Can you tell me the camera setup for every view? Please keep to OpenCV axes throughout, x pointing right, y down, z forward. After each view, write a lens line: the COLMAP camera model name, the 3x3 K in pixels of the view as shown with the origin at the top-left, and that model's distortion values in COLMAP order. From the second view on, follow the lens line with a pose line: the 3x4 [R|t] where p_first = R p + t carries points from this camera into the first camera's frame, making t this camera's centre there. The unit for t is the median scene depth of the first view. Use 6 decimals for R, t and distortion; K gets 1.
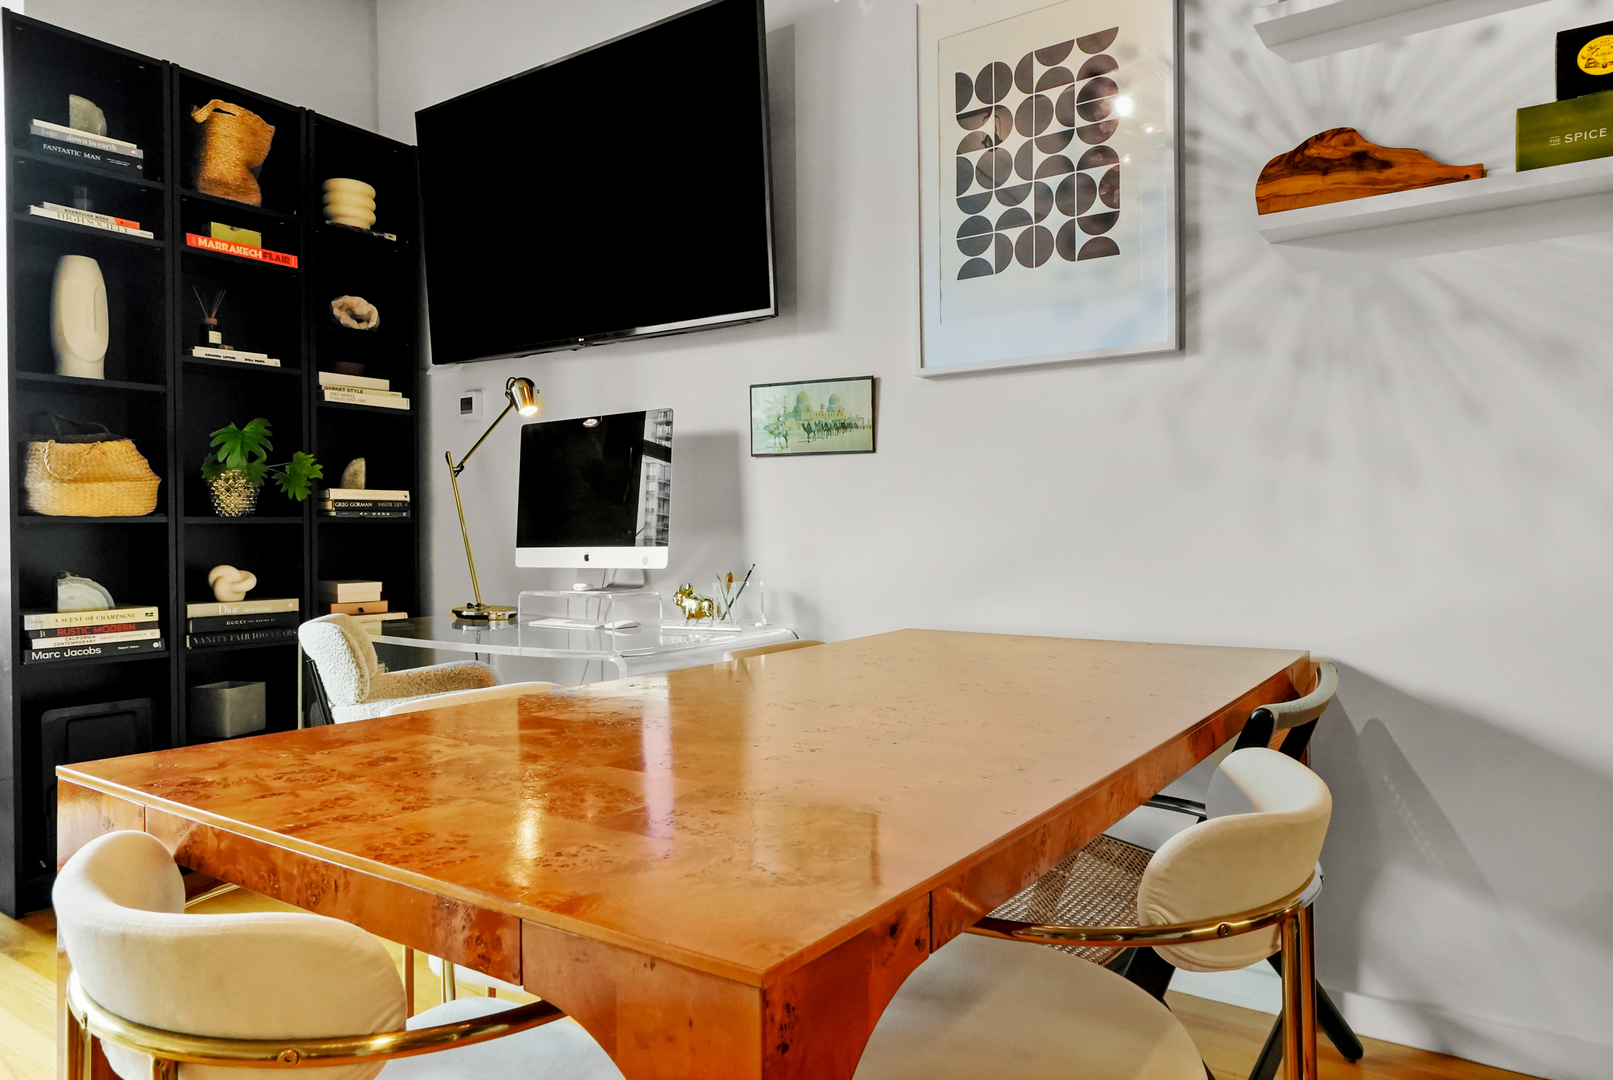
lens RADIAL K [[1035.4, 0, 812.2], [0, 1035.4, 540.2], [0, 0, 1]] dist [0.000542, -0.001392]
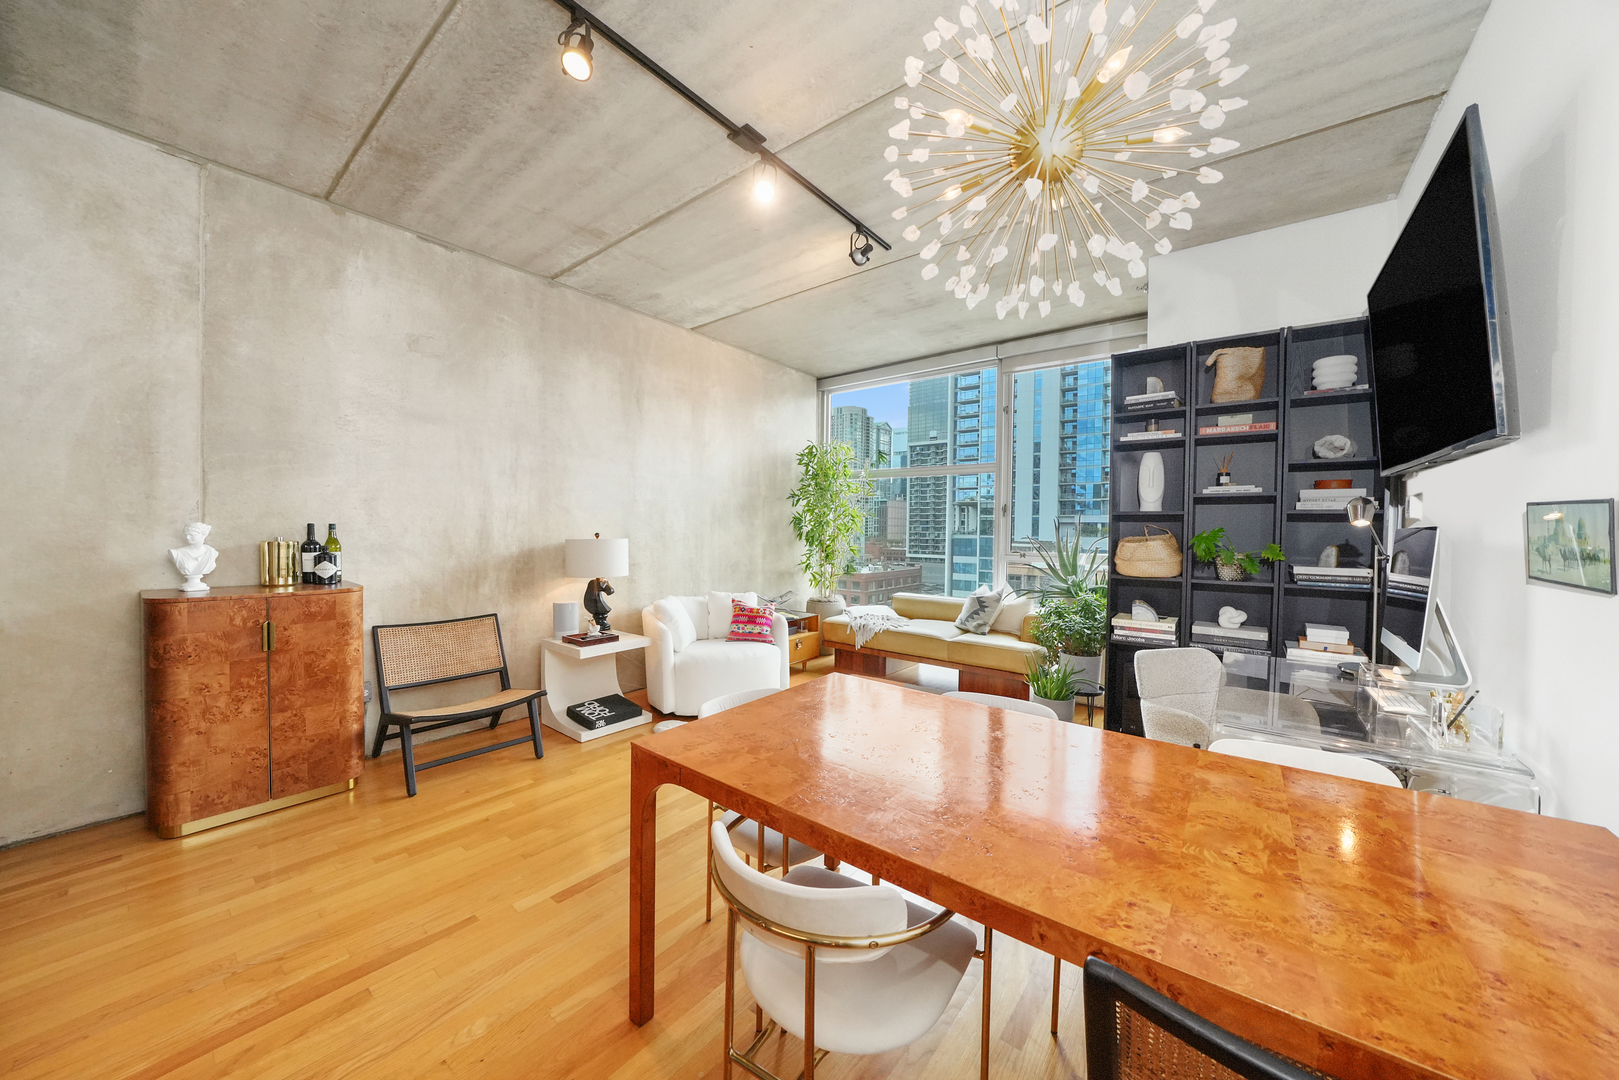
lens RADIAL K [[556.3, 0, 807.6], [0, 556.3, 541.2], [0, 0, 1]] dist [-0.020927, 0.000065]
pose [[-0.064107, 0.031049, -0.997460, 0.501760], [-0.021901, 0.999231, 0.032512, -0.124287], [0.997703, 0.023929, -0.063378, 0.409793]]
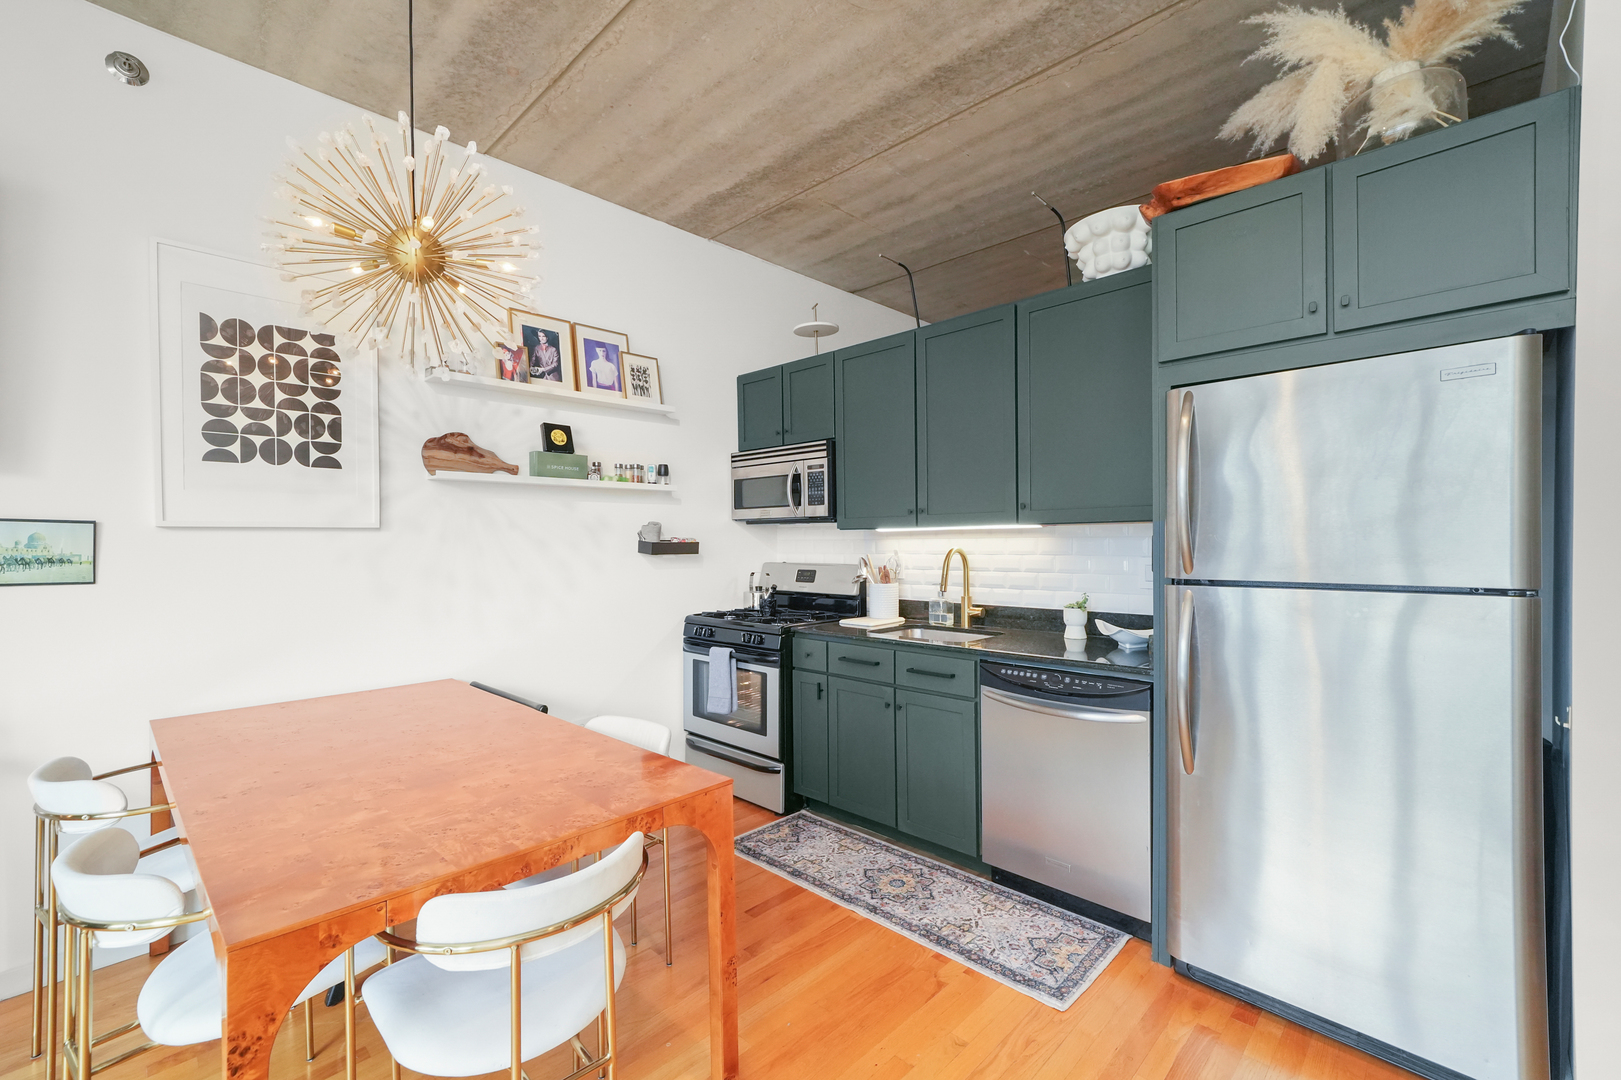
lens RADIAL K [[689.3, 0, 806.7], [0, 689.3, 547.0], [0, 0, 1]] dist [0.000963, 0.000576]
pose [[0.169708, -0.004297, 0.985485, -0.592444], [0.015516, 0.999878, 0.001688, -0.115649], [-0.985372, 0.015005, 0.169754, 0.040490]]
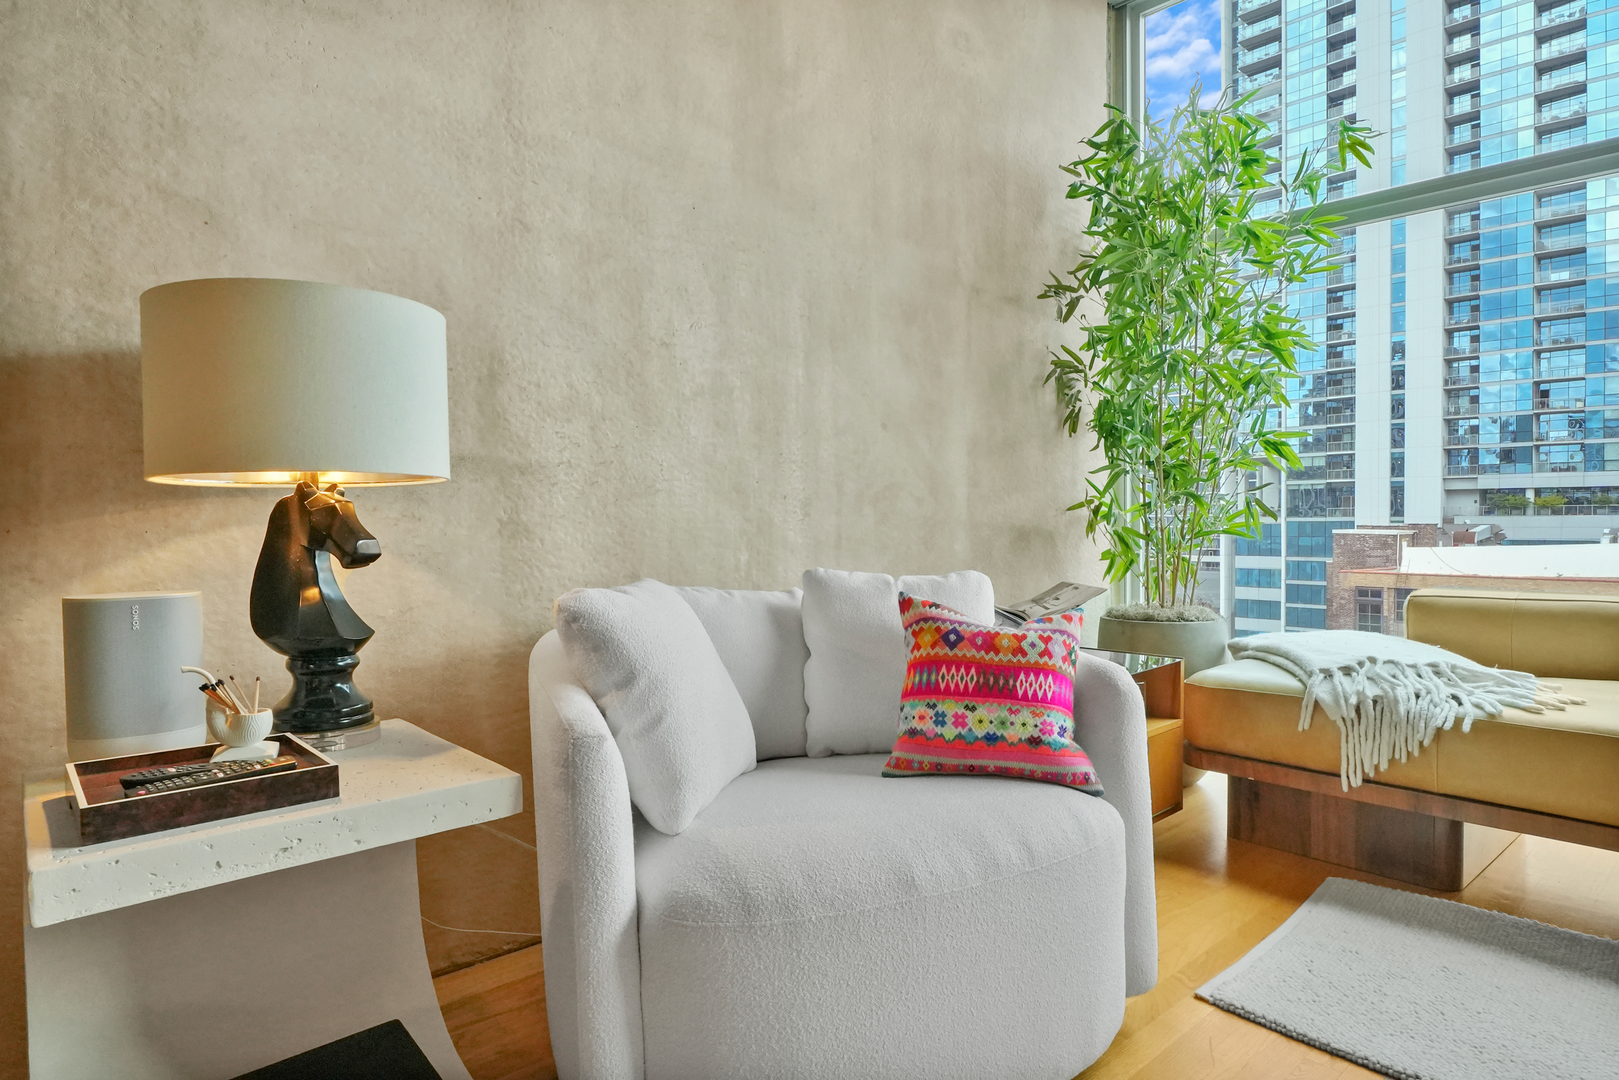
lens RADIAL K [[936.8, 0, 811.4], [0, 936.8, 540.9], [0, 0, 1]] dist [-0.015125, 0.000044]
pose [[-0.224642, 0.037604, -0.973716, -0.435250], [0.000669, 0.999261, 0.038436, 0.037484], [0.974441, 0.007983, -0.224501, 0.179495]]
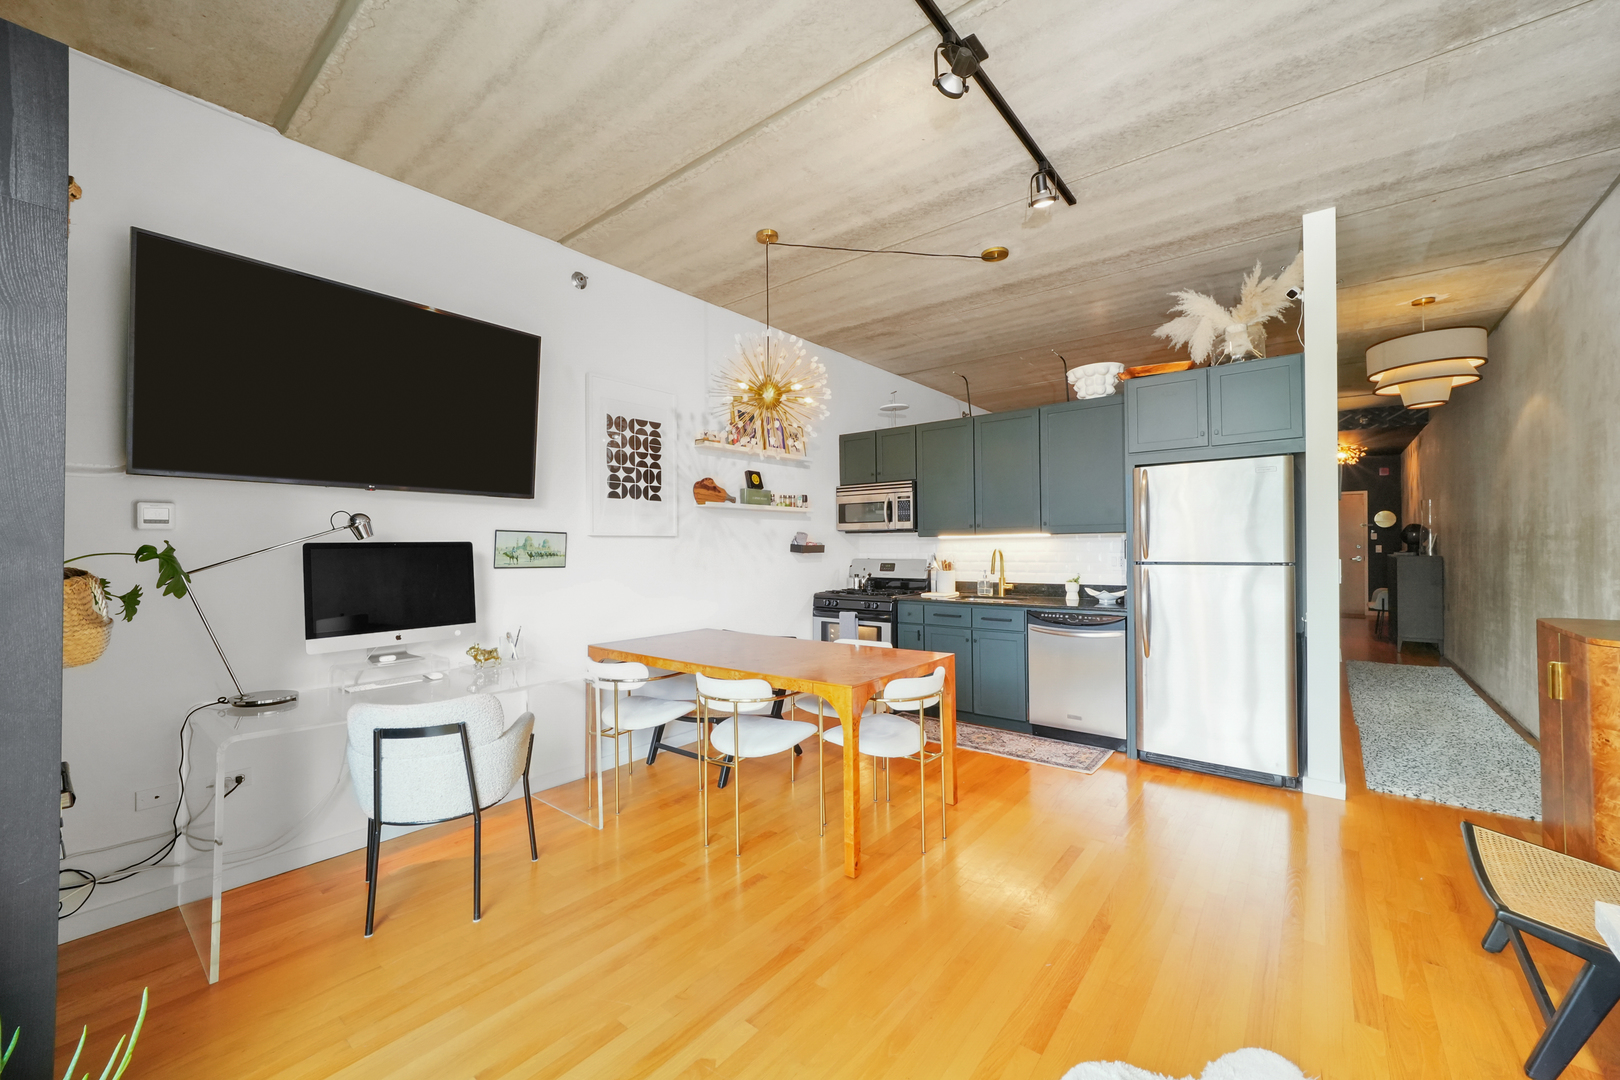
lens RADIAL K [[639.3, 0, 805.2], [0, 639.3, 542.6], [0, 0, 1]] dist [-0.007619, 0.000029]
pose [[0.075896, 0.011188, 0.997053, -1.230820], [0.017876, 0.999761, -0.012579, -0.110498], [-0.996955, 0.018778, 0.075678, 0.393742]]
